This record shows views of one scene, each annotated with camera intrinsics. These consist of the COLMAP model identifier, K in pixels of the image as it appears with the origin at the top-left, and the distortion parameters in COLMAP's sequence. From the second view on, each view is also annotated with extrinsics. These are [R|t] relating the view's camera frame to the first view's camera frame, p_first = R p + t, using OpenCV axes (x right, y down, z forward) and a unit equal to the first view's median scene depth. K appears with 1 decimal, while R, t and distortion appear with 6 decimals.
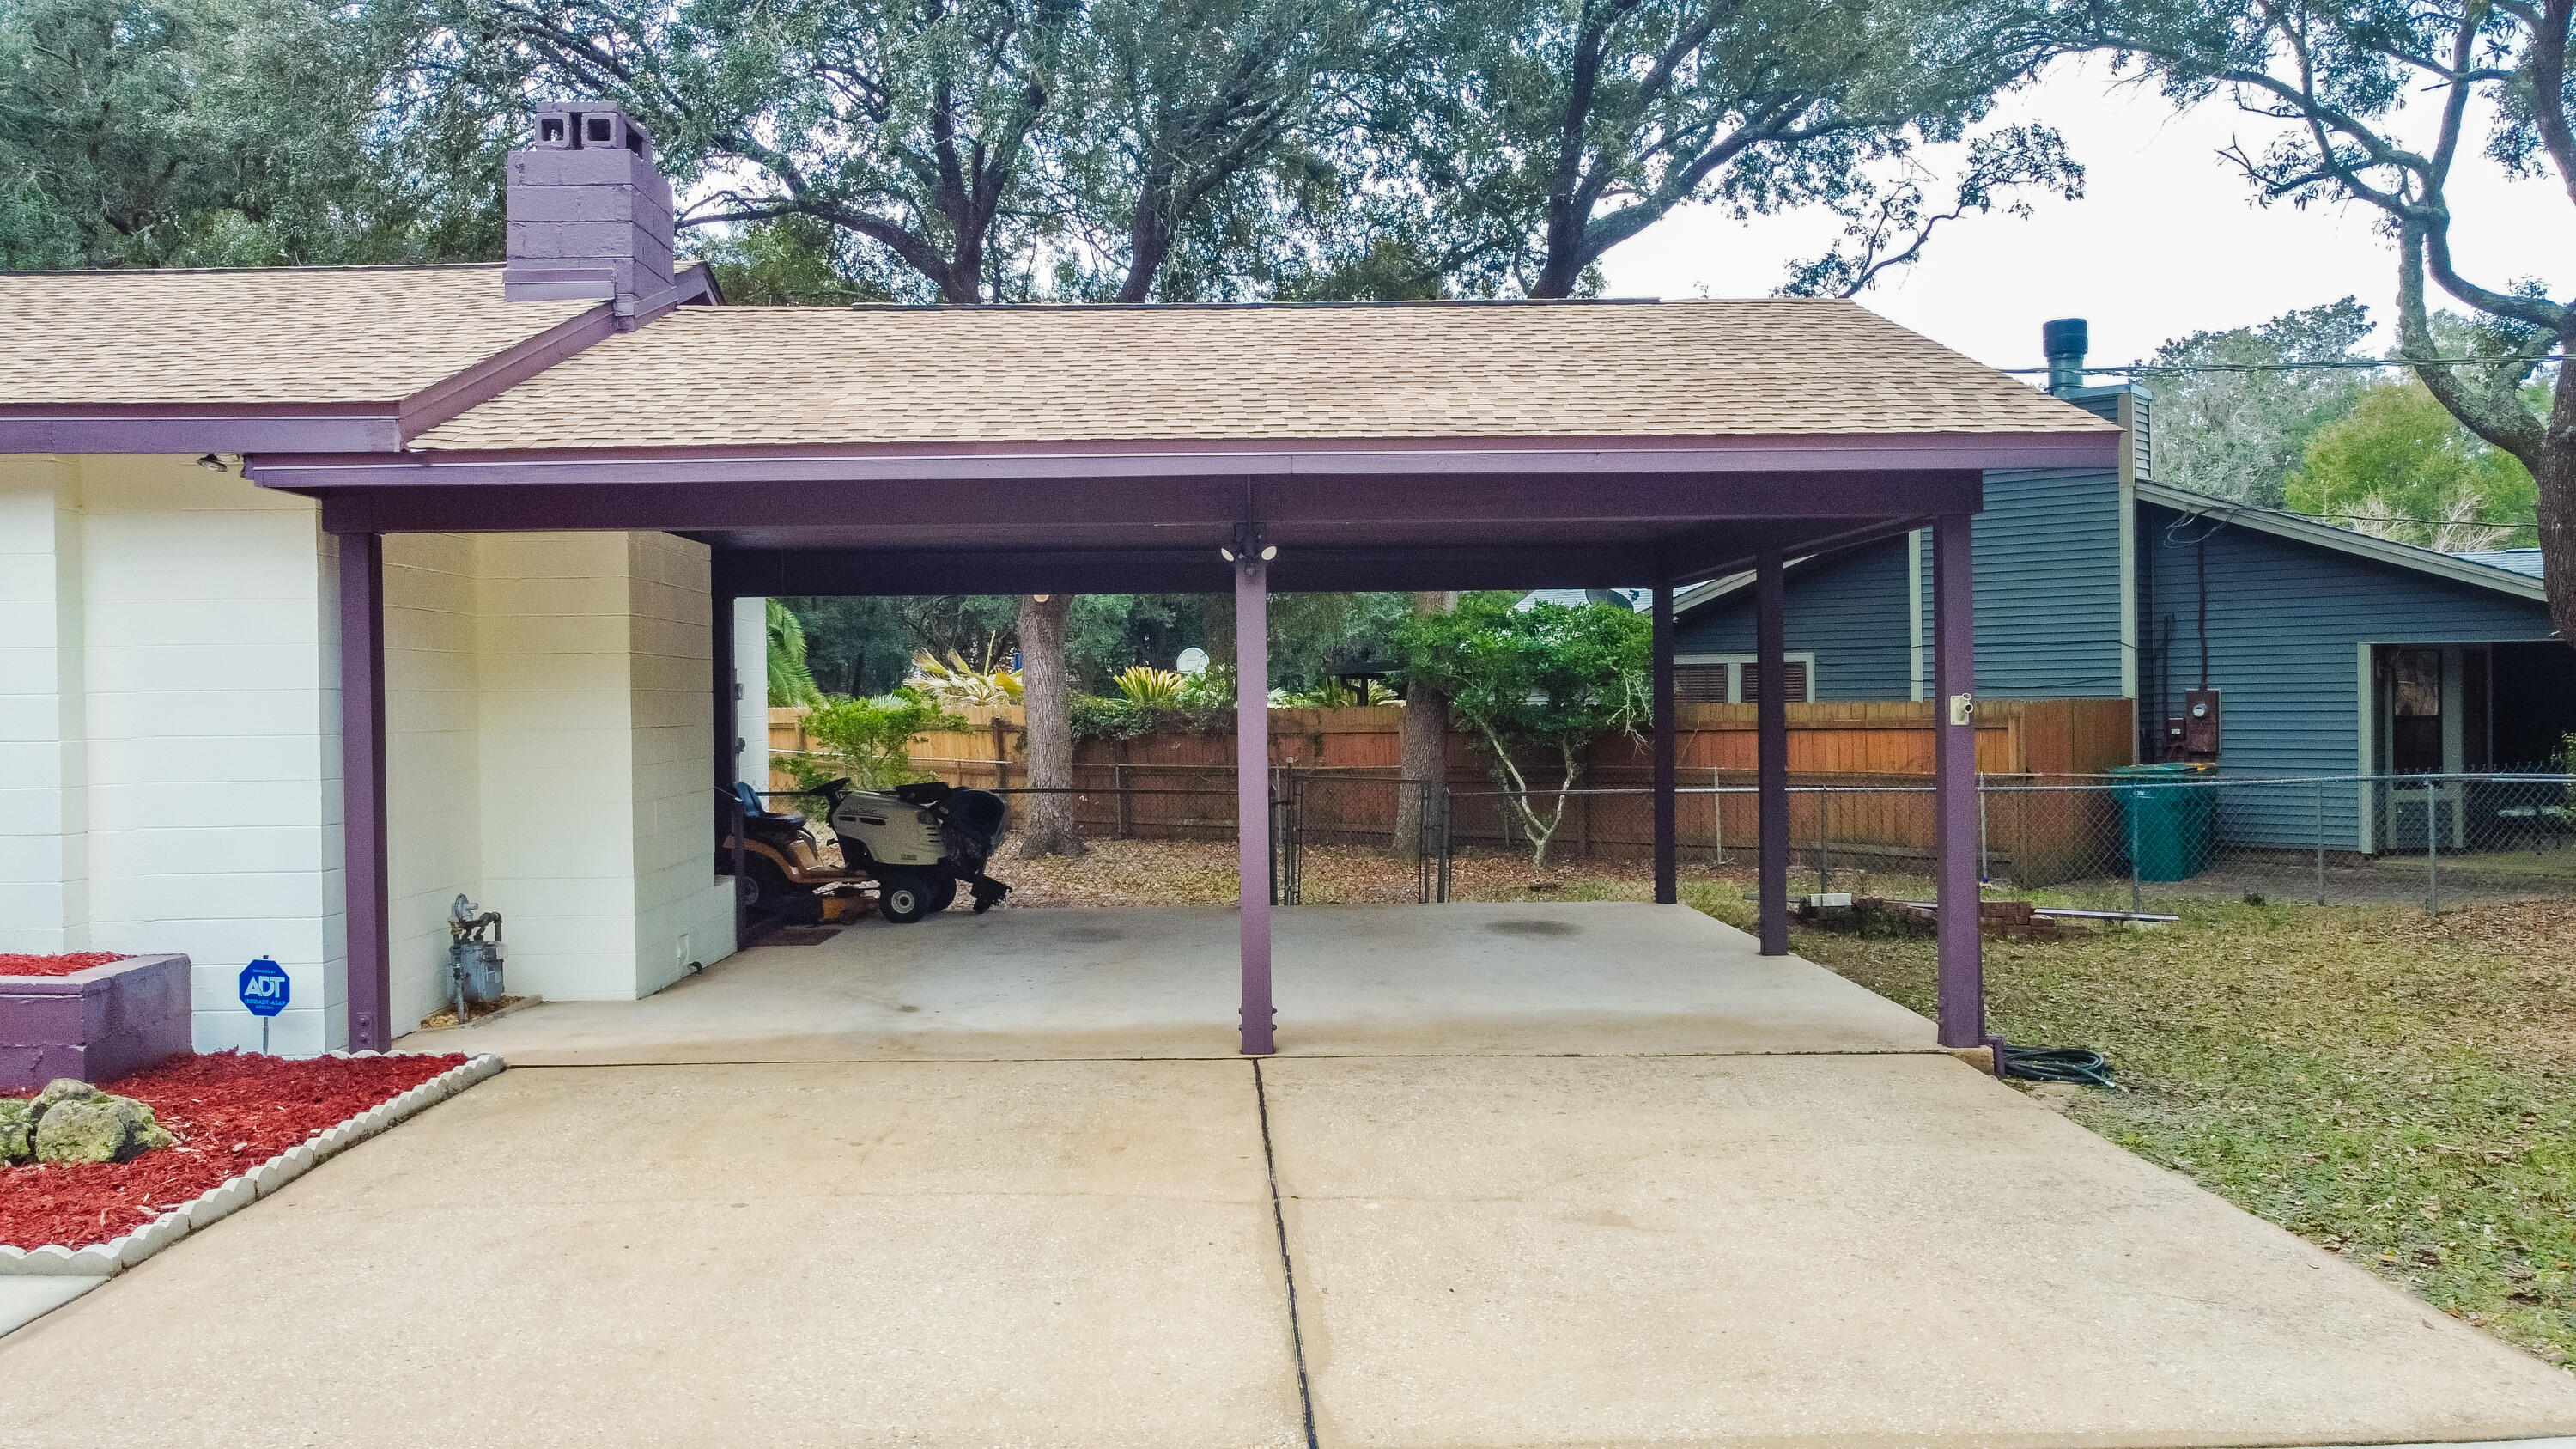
lens RADIAL K [[1963.4, 0, 1269.0], [0, 1963.4, 707.7], [0, 0, 1]] dist [0.004287, -0.004234]
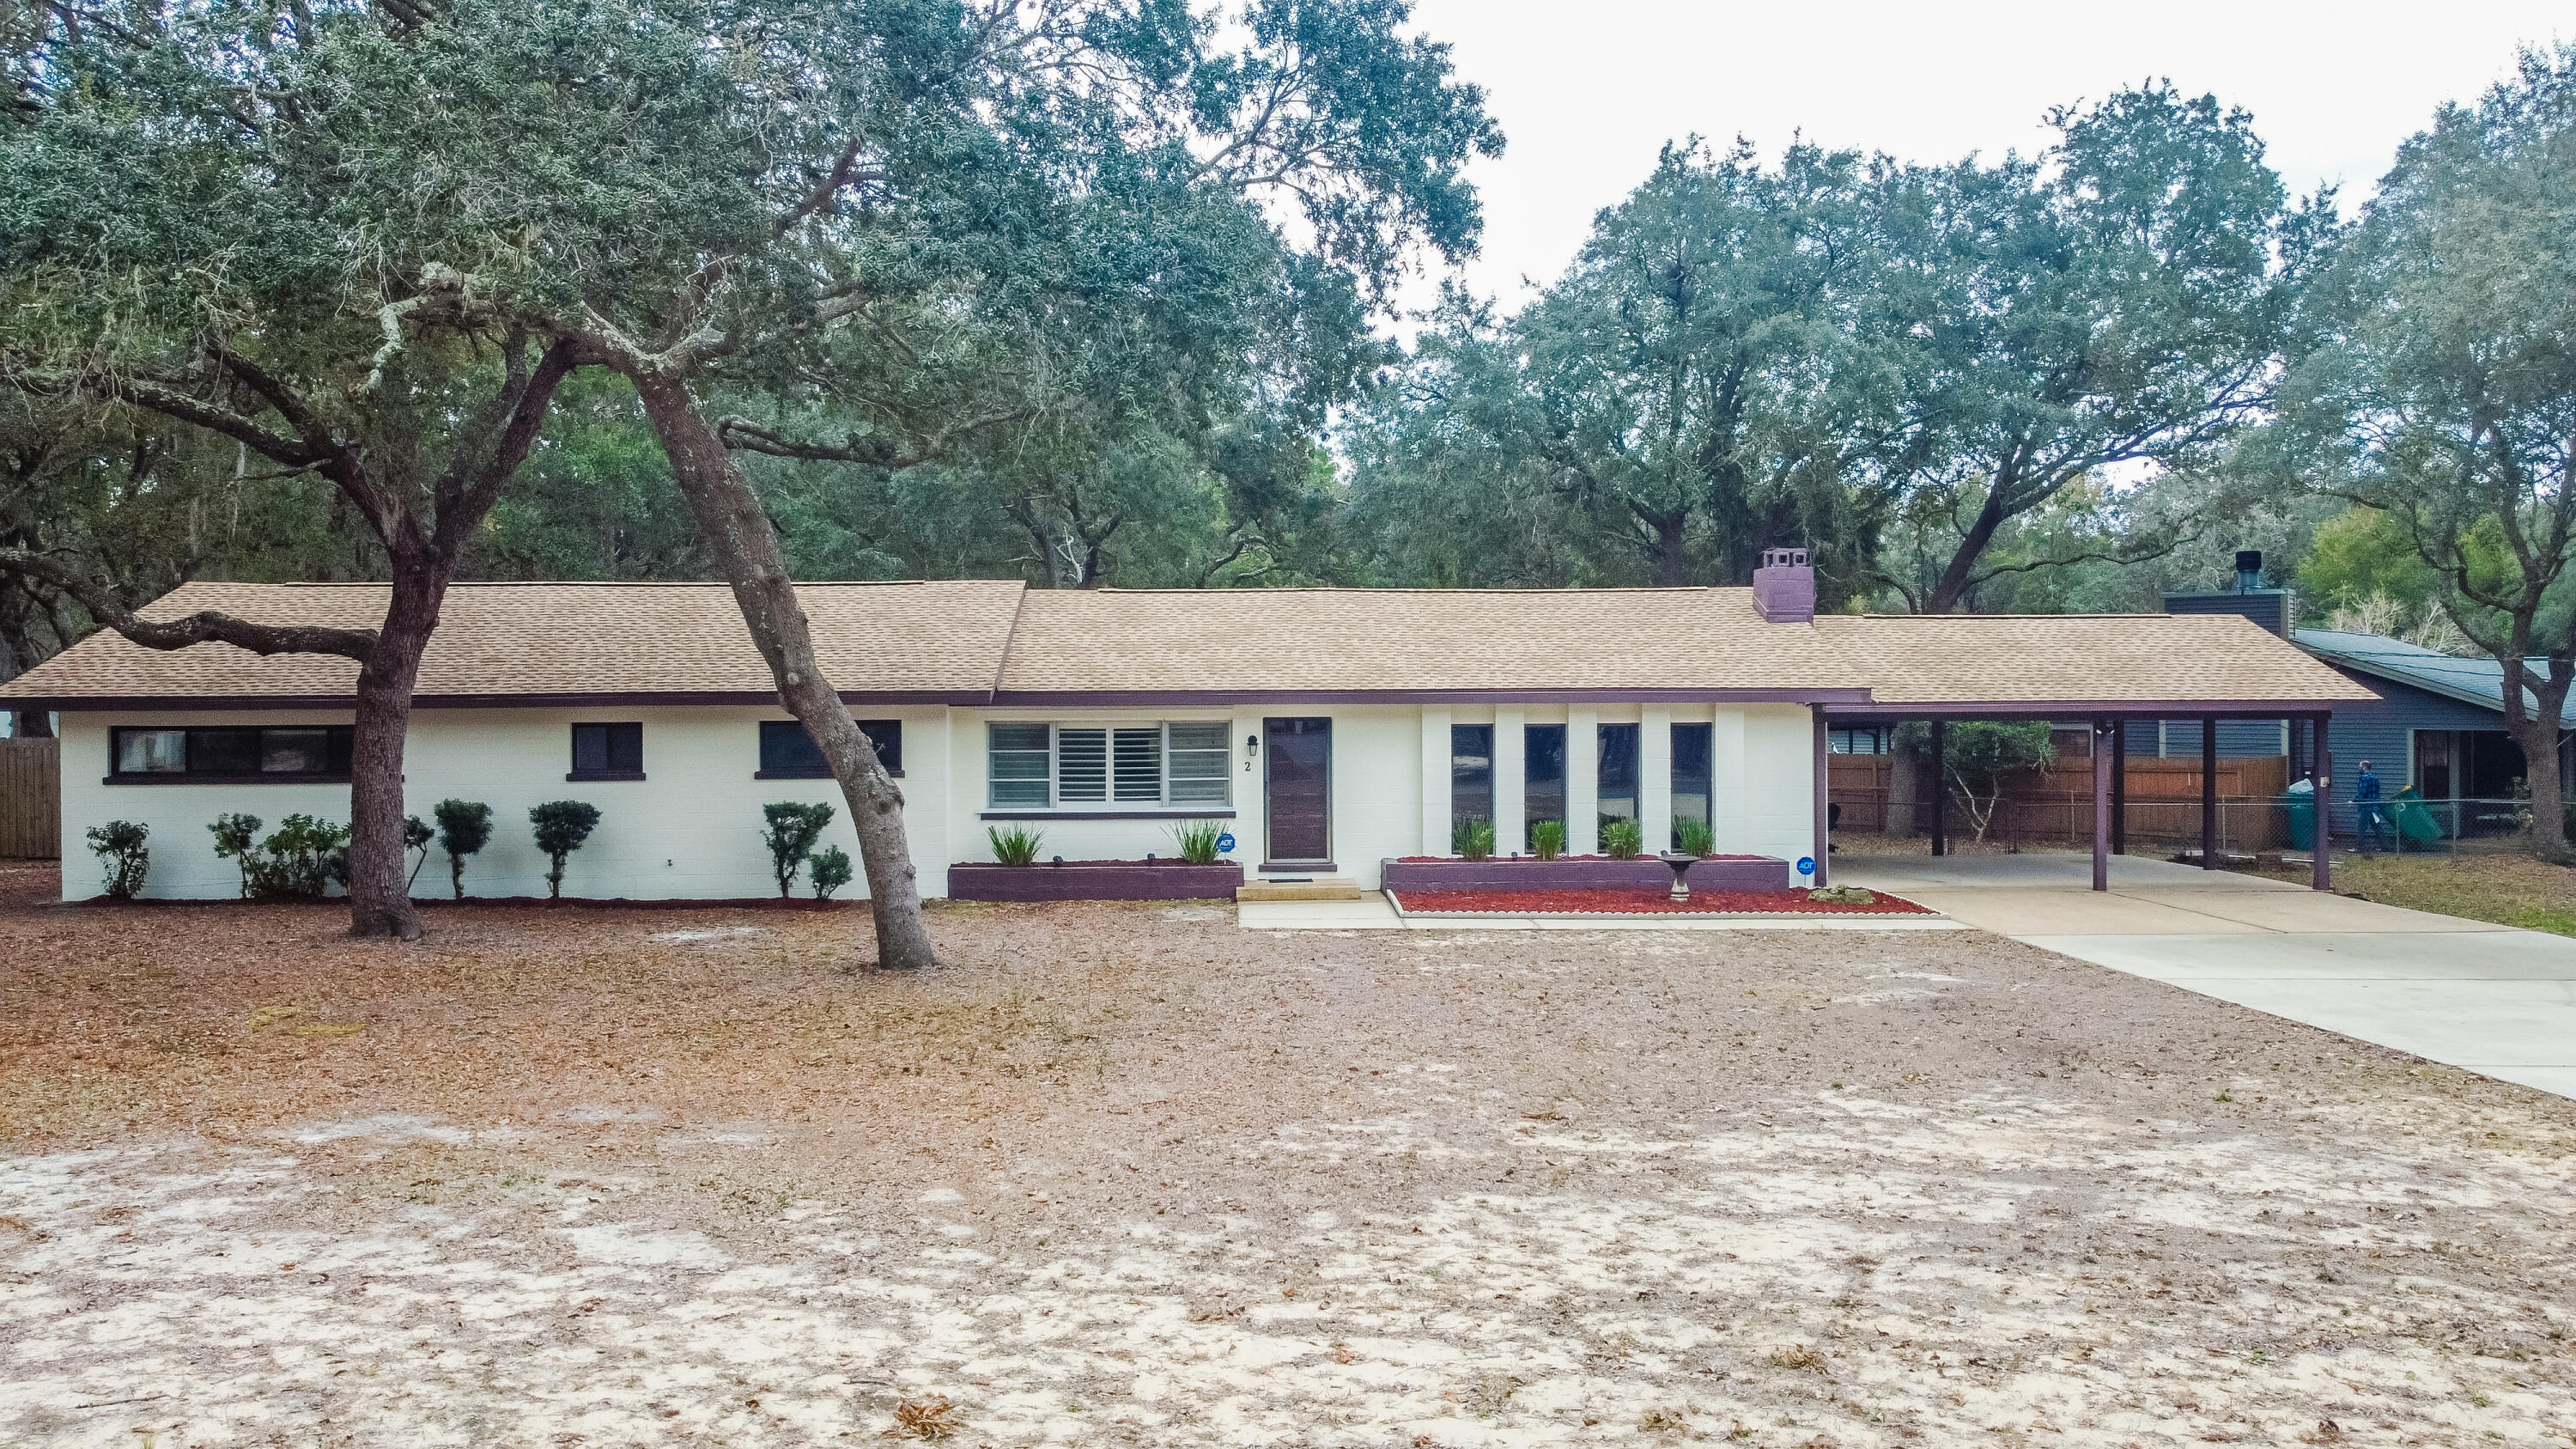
lens RADIAL K [[1963.4, 0, 1290.4], [0, 1963.4, 714.7], [0, 0, 1]] dist [0.004287, -0.004234]
pose [[0.999632, 0.008673, 0.025691, -0.829576], [-0.008755, 0.999957, 0.003069, -0.061357], [-0.025663, -0.003293, 0.999665, -1.260988]]
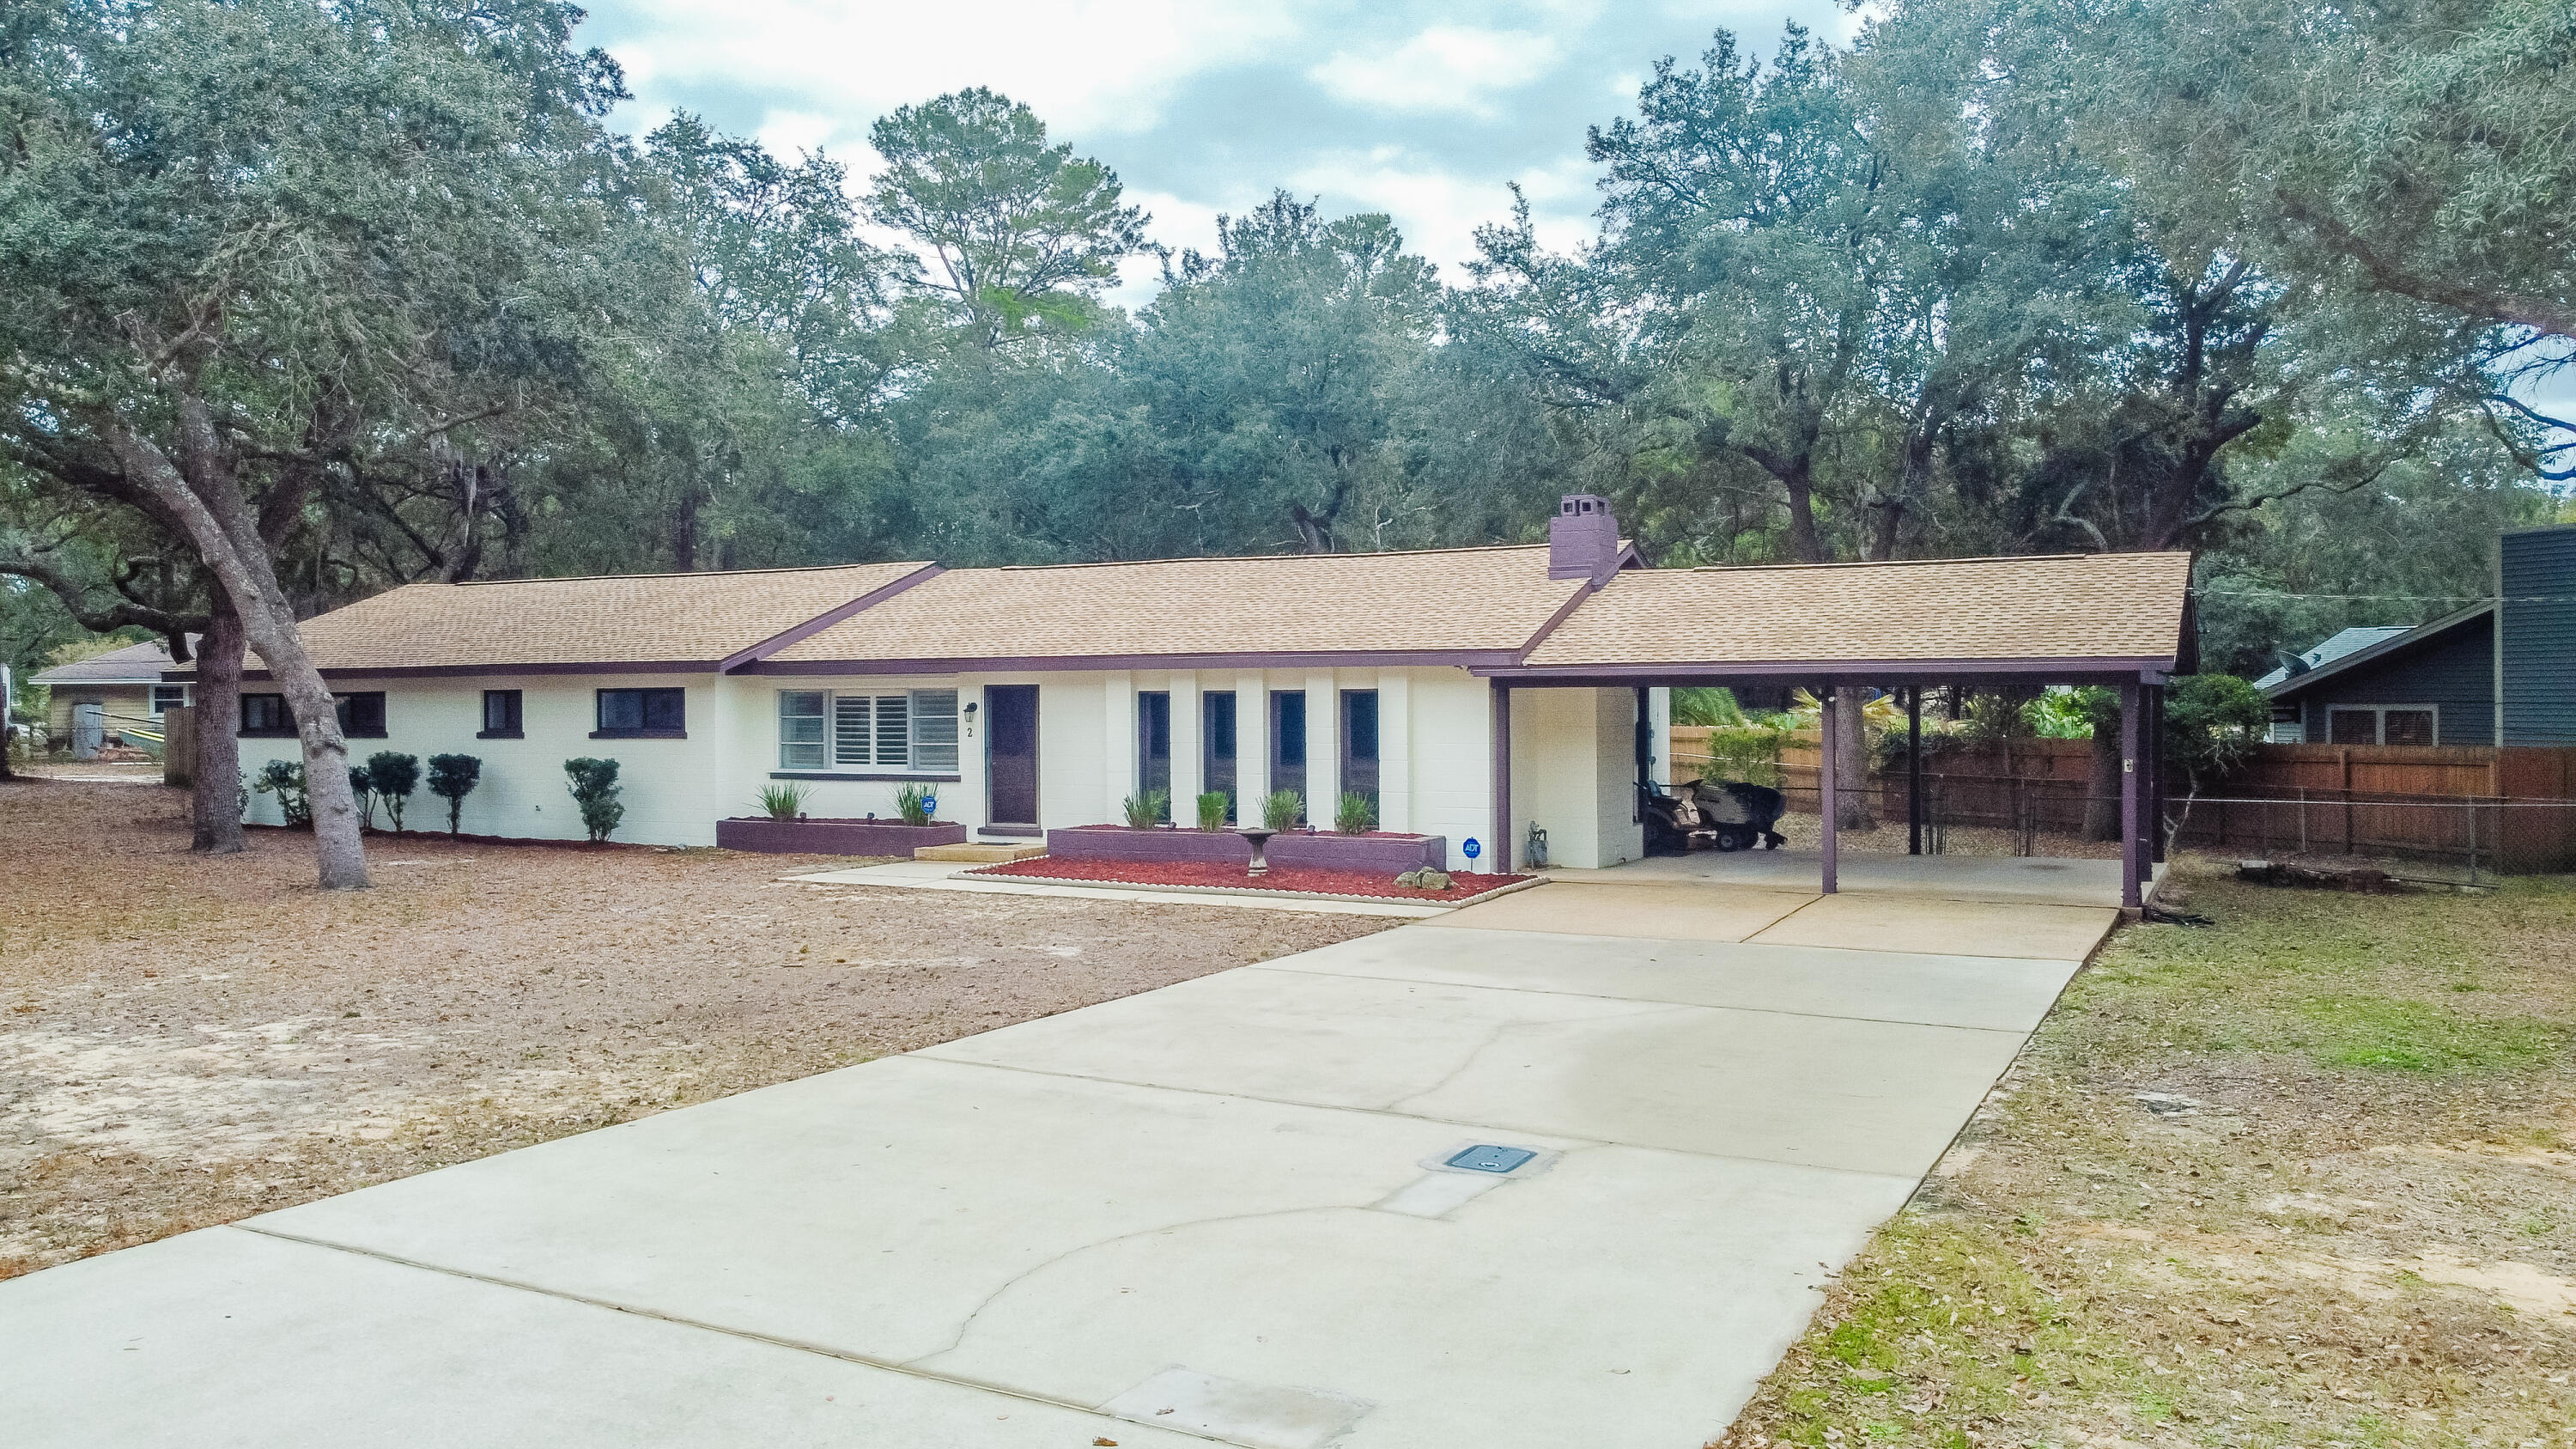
lens RADIAL K [[1963.4, 0, 1279.0], [0, 1963.4, 722.6], [0, 0, 1]] dist [0.004287, -0.004234]
pose [[0.885207, 0.014679, -0.464965, 0.332583], [-0.008911, 0.999854, 0.014601, -0.047003], [0.465112, -0.008782, 0.885208, -0.971270]]
